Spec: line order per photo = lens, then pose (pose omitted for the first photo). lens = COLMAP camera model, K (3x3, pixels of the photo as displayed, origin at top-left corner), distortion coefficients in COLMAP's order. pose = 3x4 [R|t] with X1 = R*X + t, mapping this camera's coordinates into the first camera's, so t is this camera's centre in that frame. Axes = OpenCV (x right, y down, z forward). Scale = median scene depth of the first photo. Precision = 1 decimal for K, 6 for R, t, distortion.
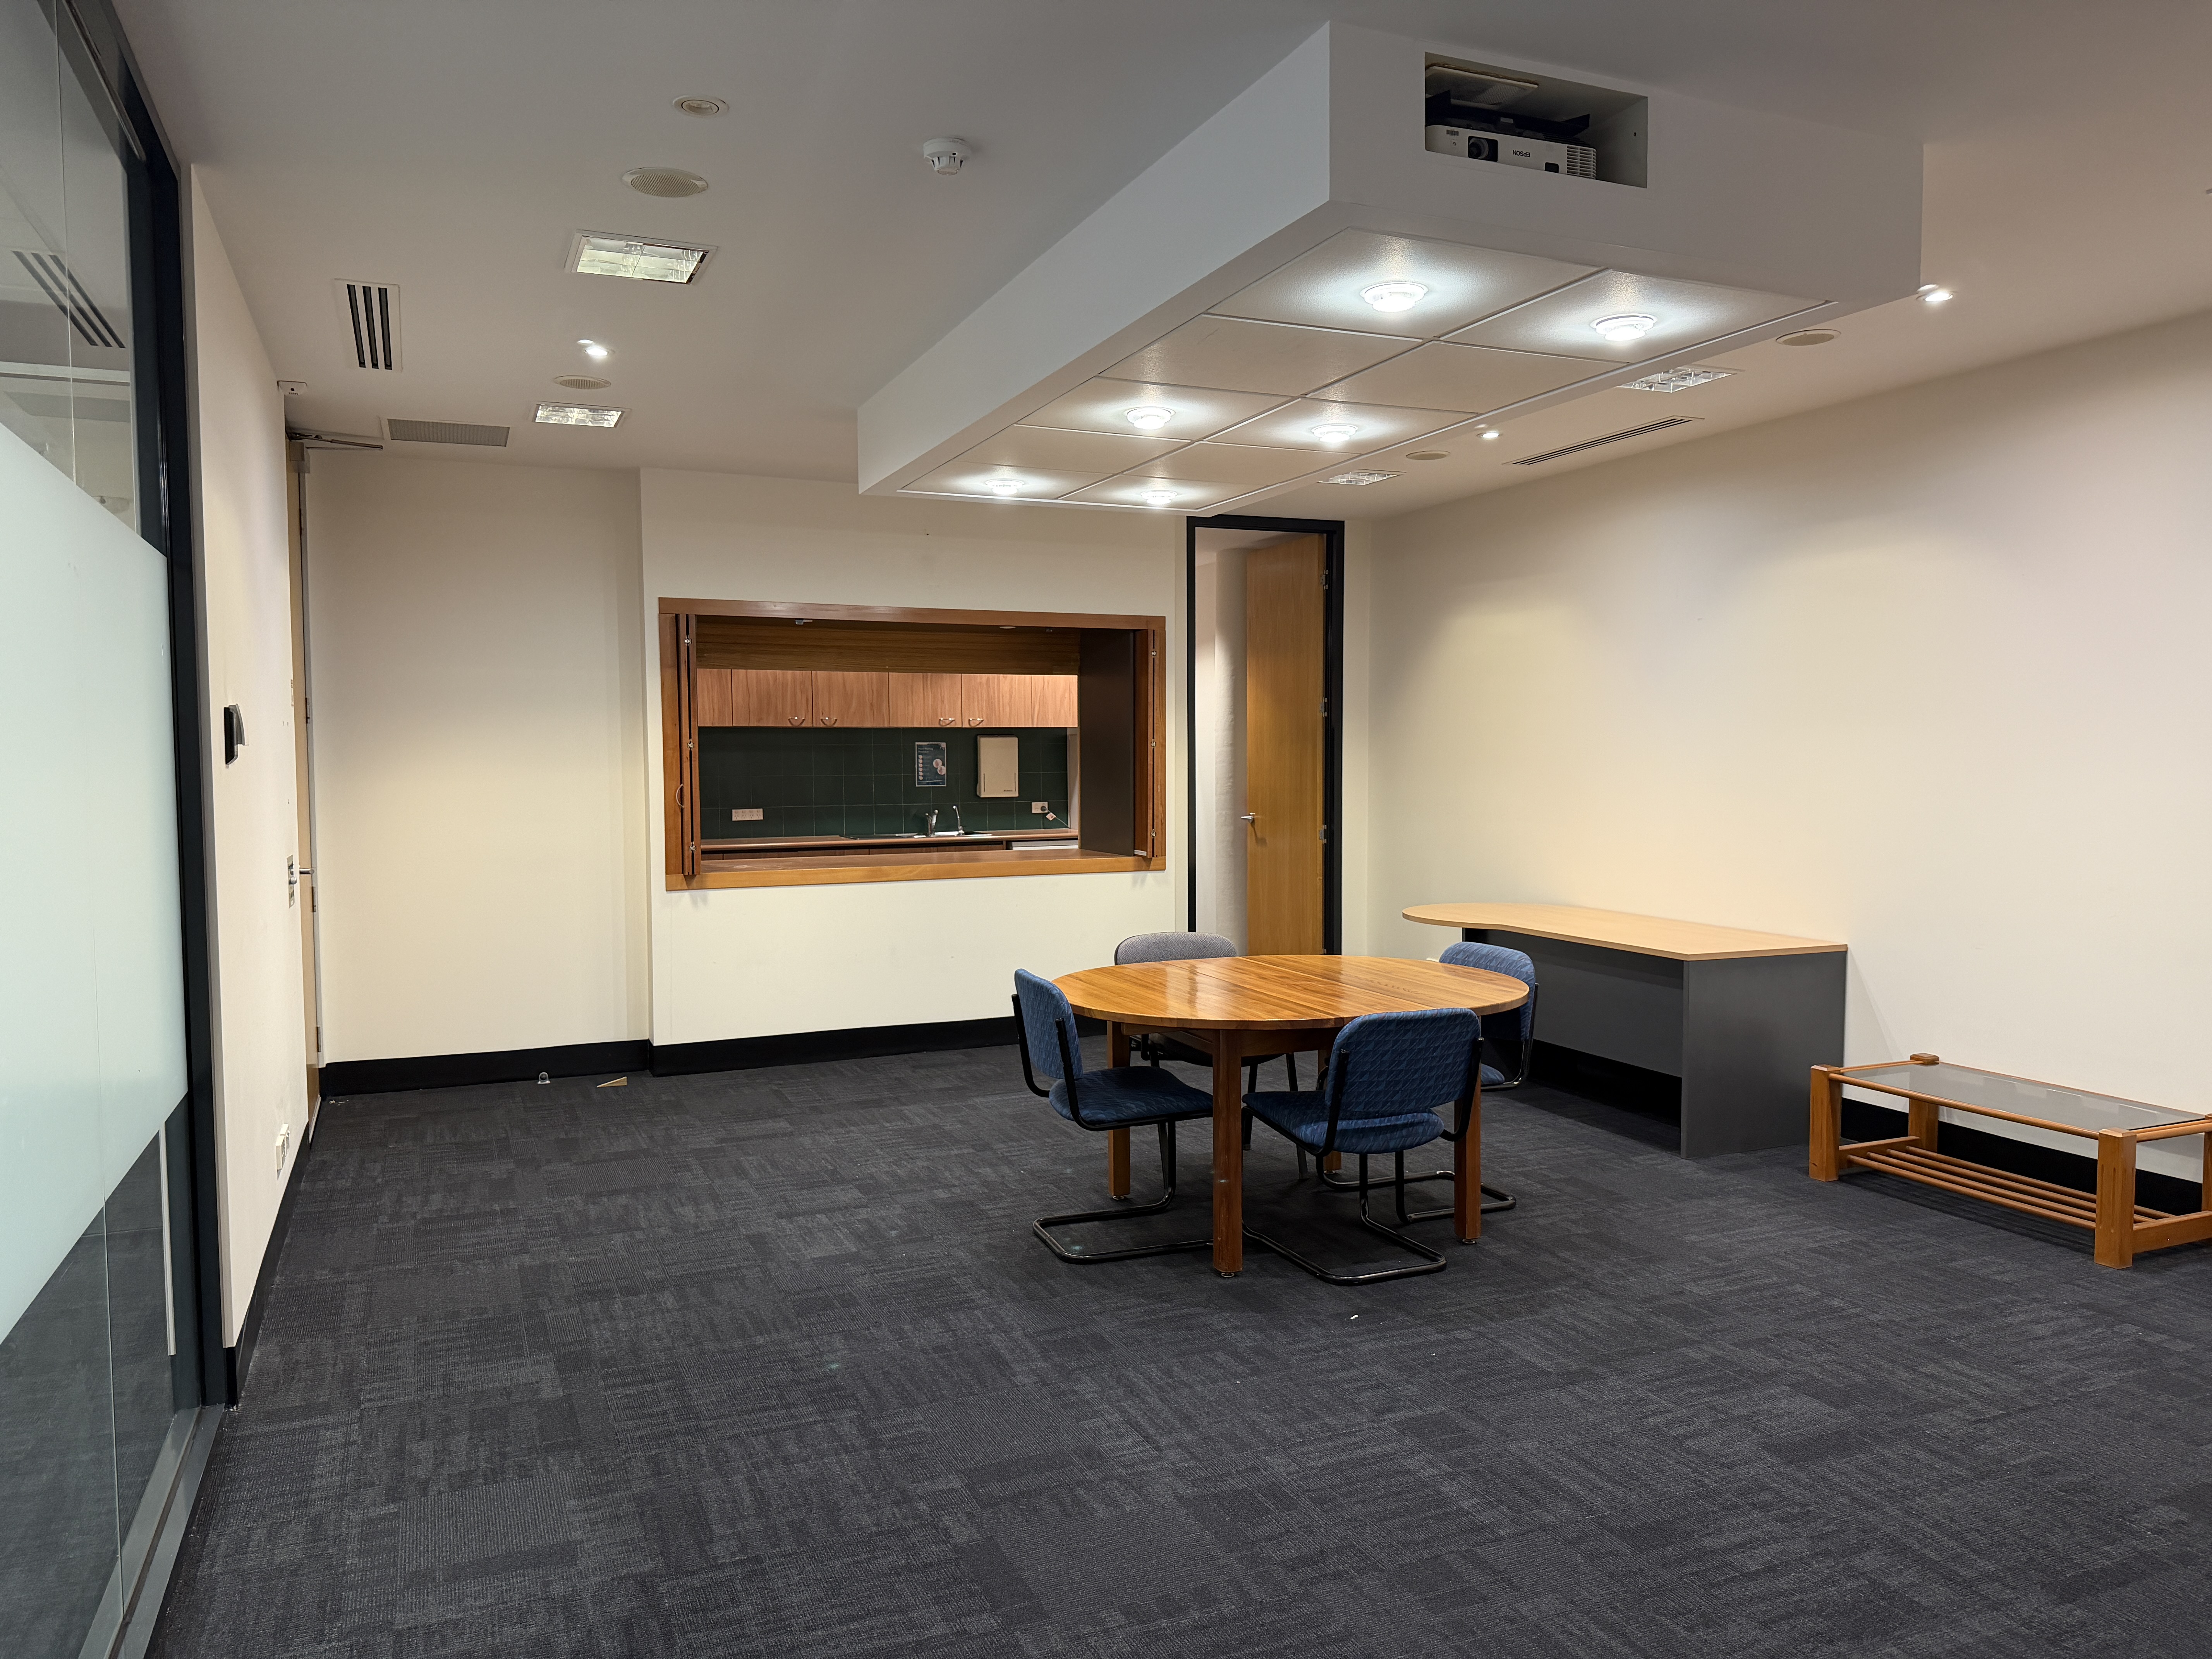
lens RADIAL K [[1562.4, 0, 1104.7], [0, 1562.4, 830.7], [0, 0, 1]] dist [-0.003422, -0.004333]
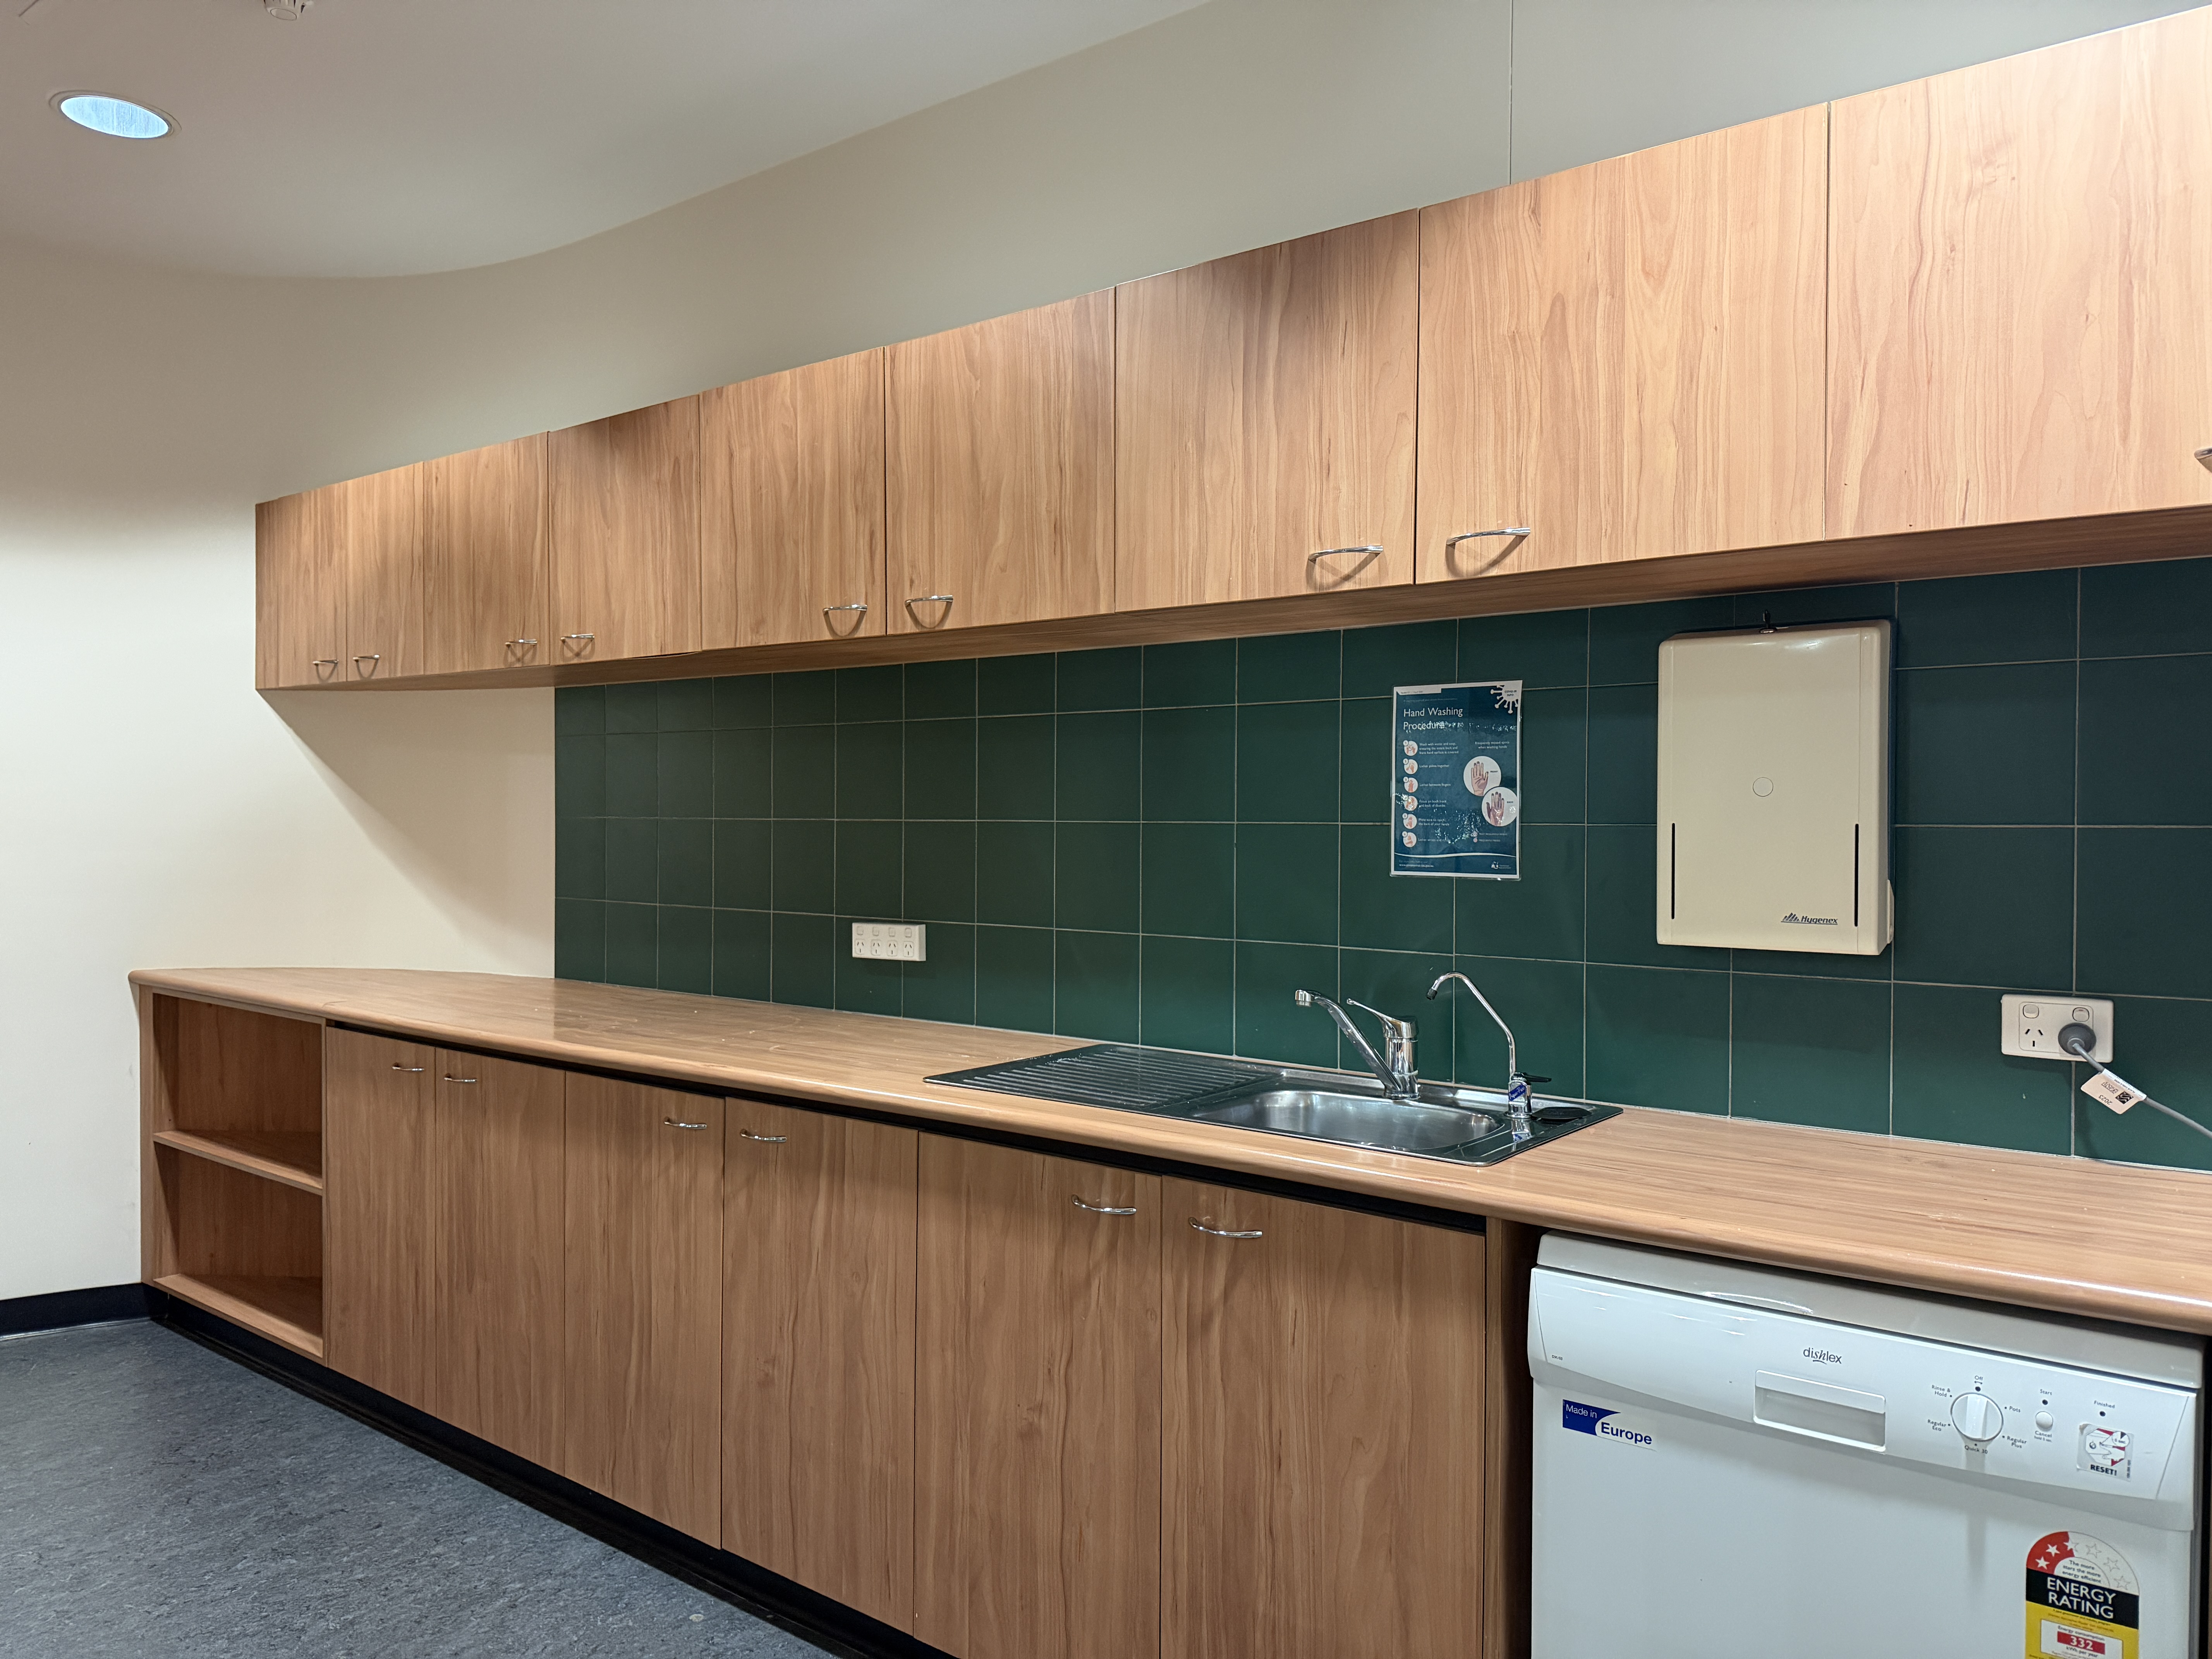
lens RADIAL K [[1562.4, 0, 1103.9], [0, 1562.4, 825.5], [0, 0, 1]] dist [-0.003422, -0.004333]
pose [[0.466496, 0.016648, -0.884367, 0.065735], [-0.049951, 0.998723, -0.007548, -0.032798], [0.883112, 0.047696, 0.466732, 0.881747]]
